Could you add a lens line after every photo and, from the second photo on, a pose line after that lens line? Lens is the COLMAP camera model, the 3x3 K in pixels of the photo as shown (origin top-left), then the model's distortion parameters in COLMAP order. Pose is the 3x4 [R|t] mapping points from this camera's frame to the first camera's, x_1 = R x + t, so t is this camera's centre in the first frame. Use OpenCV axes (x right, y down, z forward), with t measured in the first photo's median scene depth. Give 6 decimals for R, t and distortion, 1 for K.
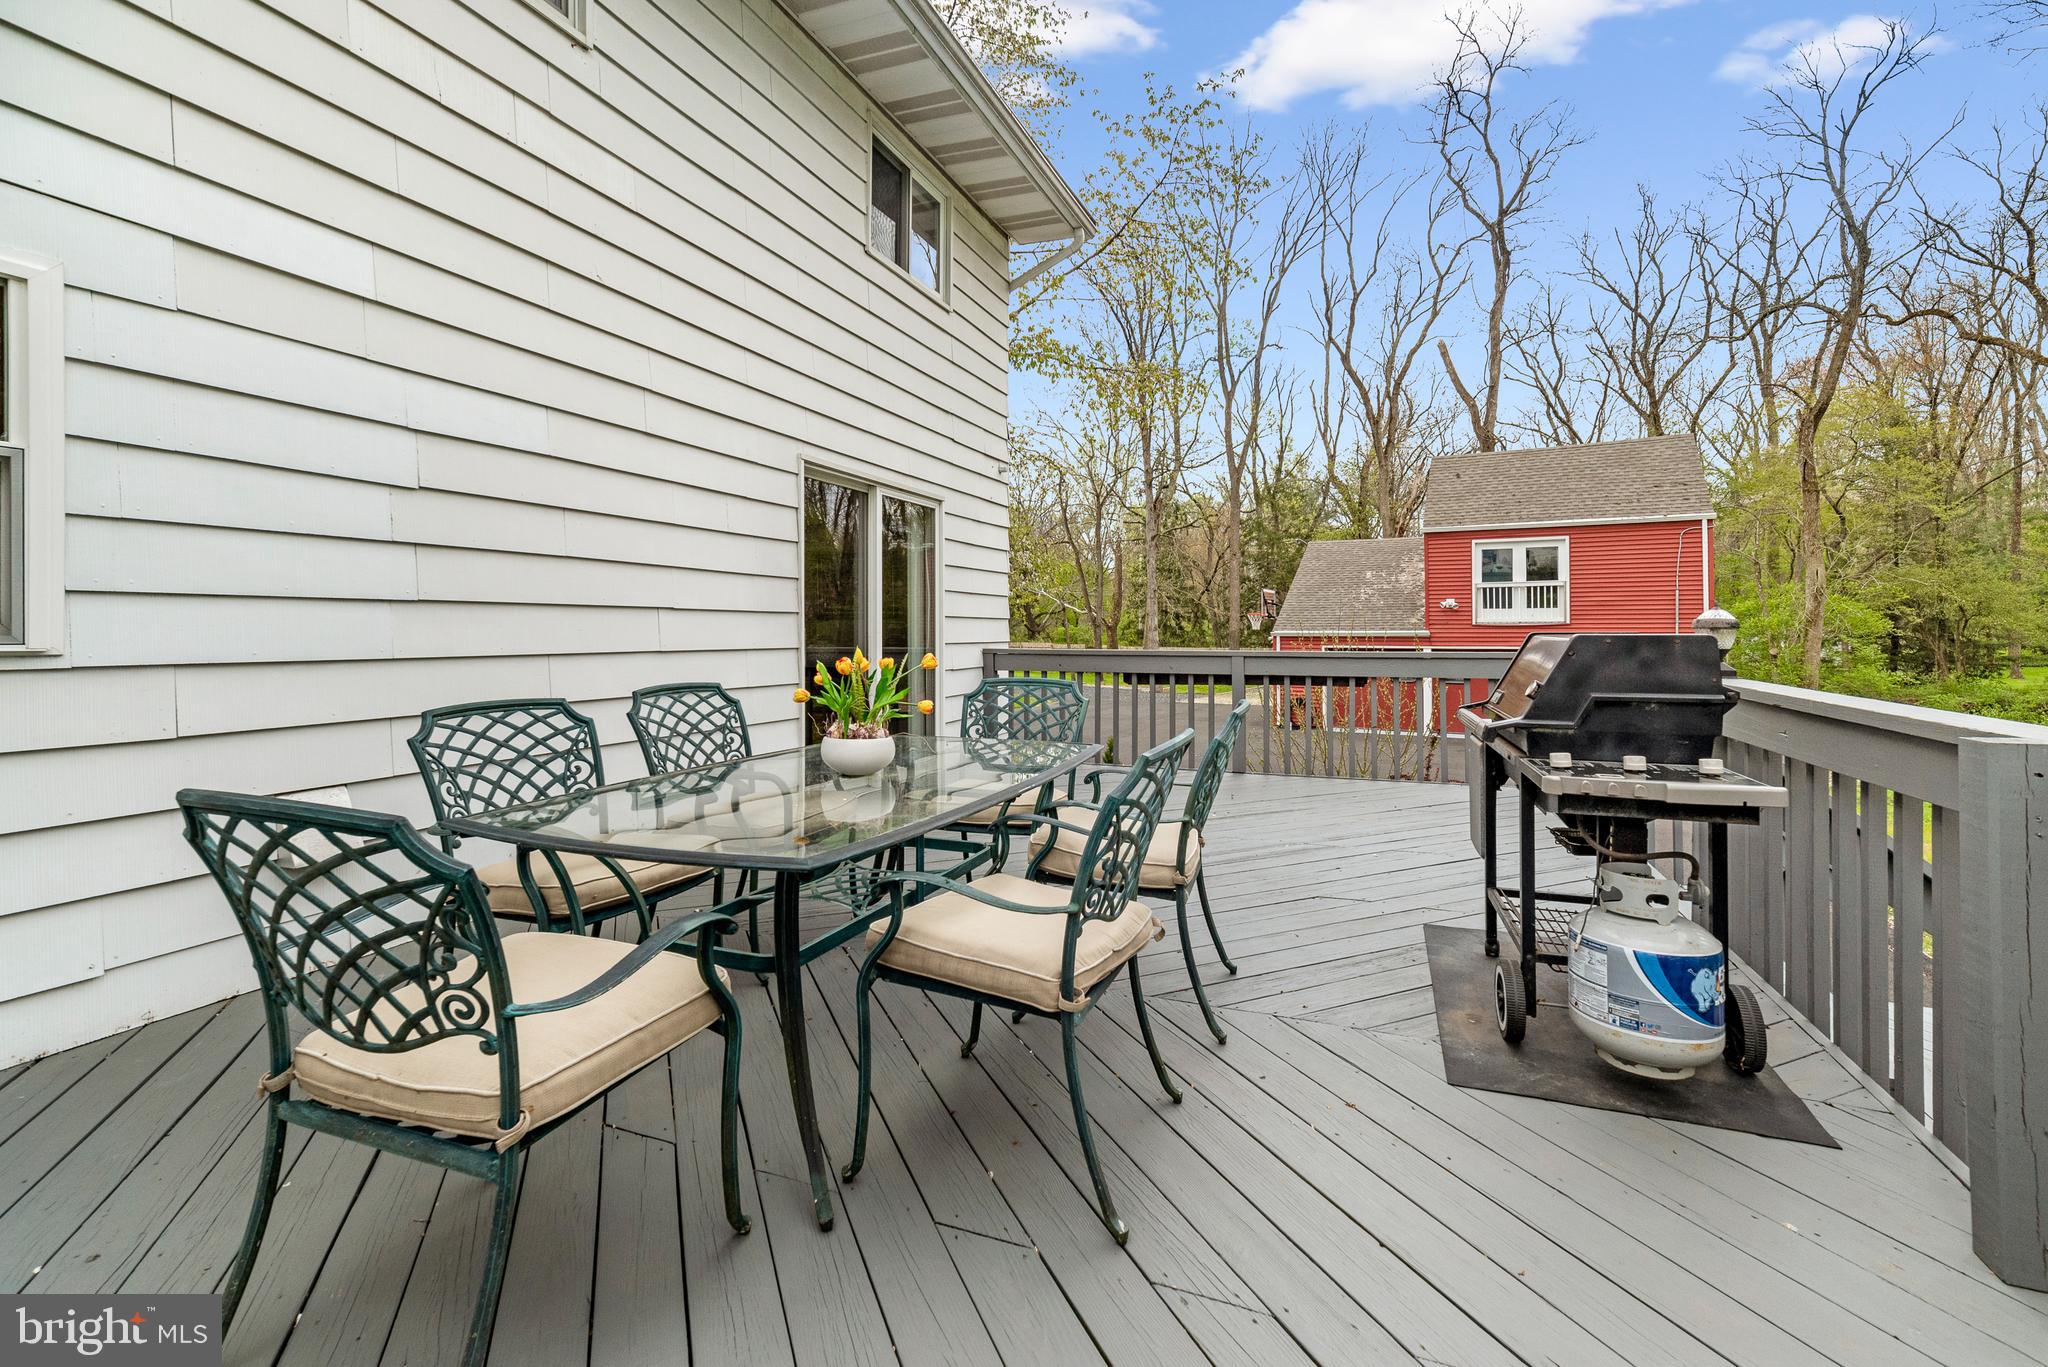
lens RADIAL K [[918.1, 0, 1034.2], [0, 918.1, 628.9], [0, 0, 1]] dist [0.011581, 0.000966]
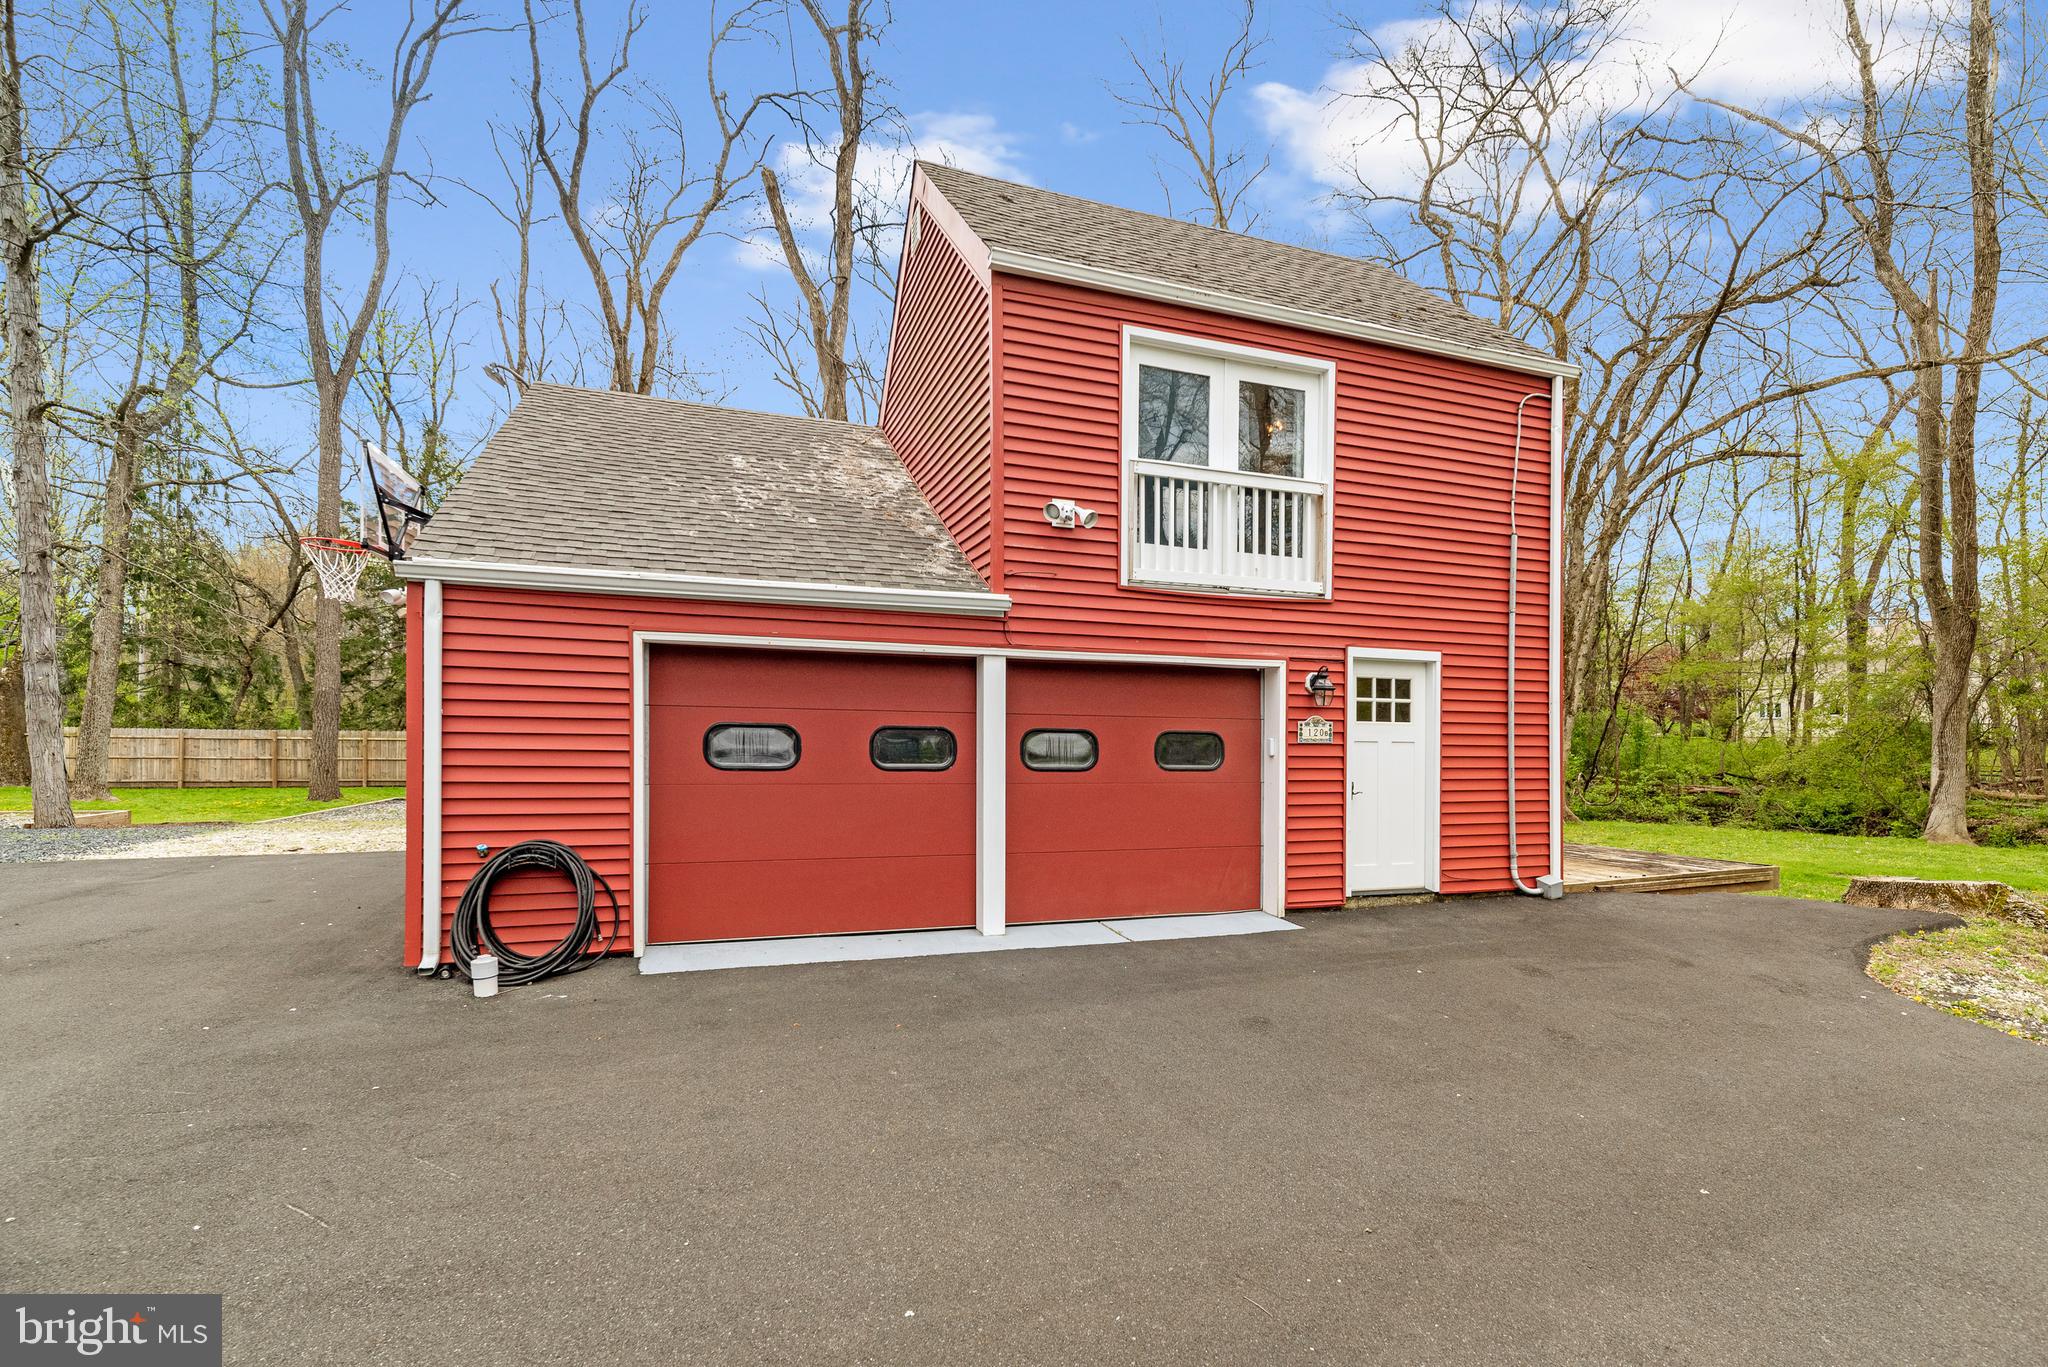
lens RADIAL K [[918.1, 0, 1022.7], [0, 918.1, 741.1], [0, 0, 1]] dist [0.011581, 0.000966]
pose [[0.673582, 0.005487, 0.739093, 0.217269], [-0.011058, 0.999935, 0.002654, 0.049662], [-0.739030, -0.009960, 0.673599, 0.812477]]
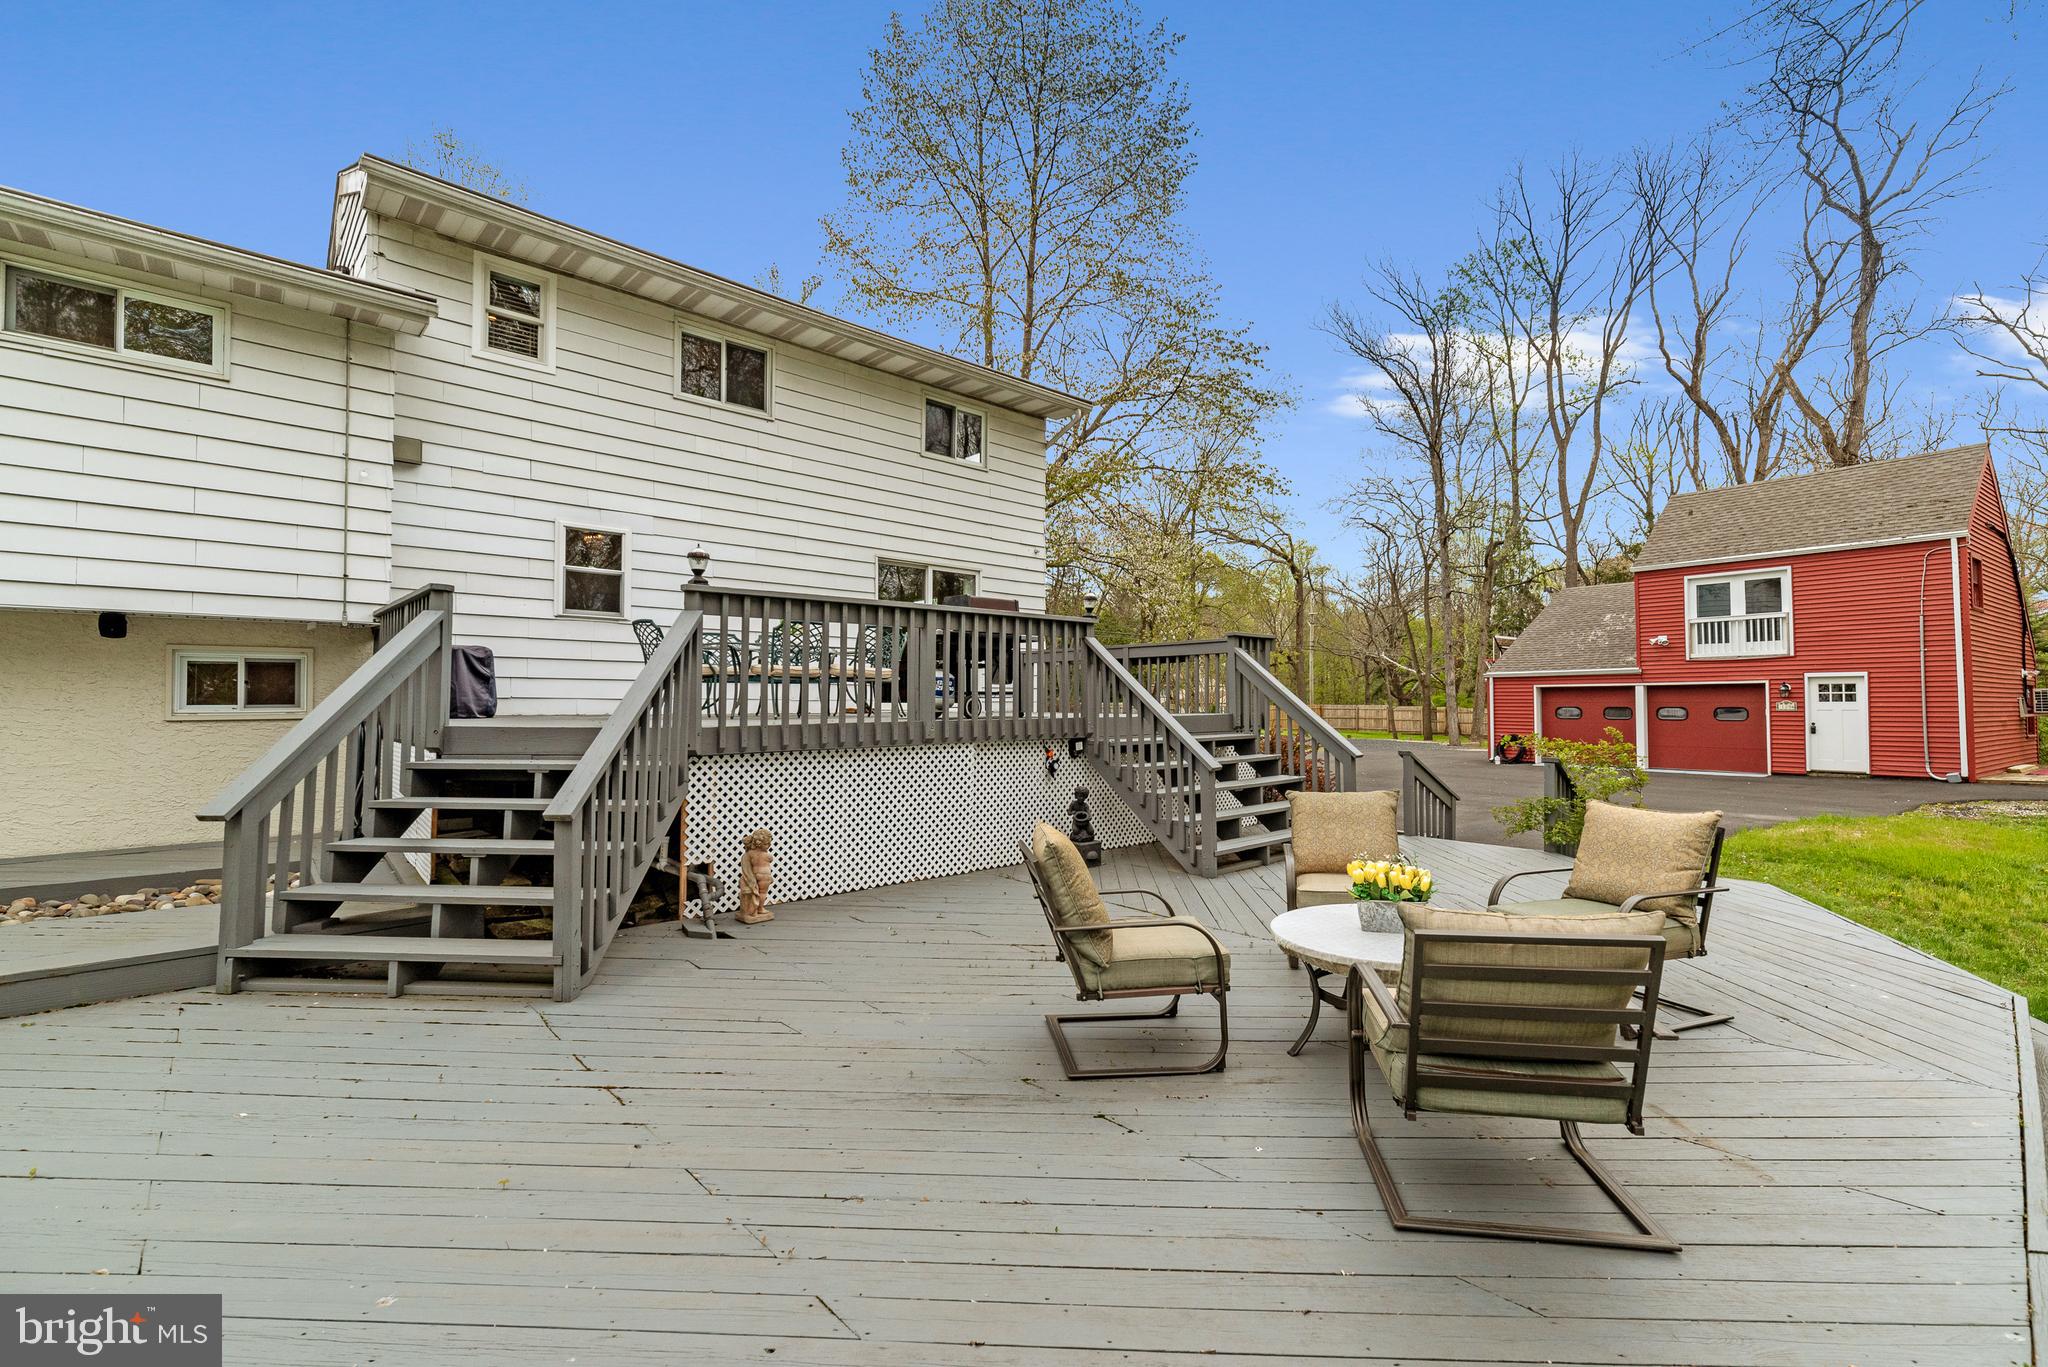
lens RADIAL K [[918.1, 0, 1022.4], [0, 918.1, 682.9], [0, 0, 1]] dist [0.011581, 0.000966]
pose [[0.899592, -0.011536, -0.436579, 0.266180], [-0.000284, 0.999635, -0.026998, 0.047439], [0.436731, 0.024411, 0.899261, -0.220855]]
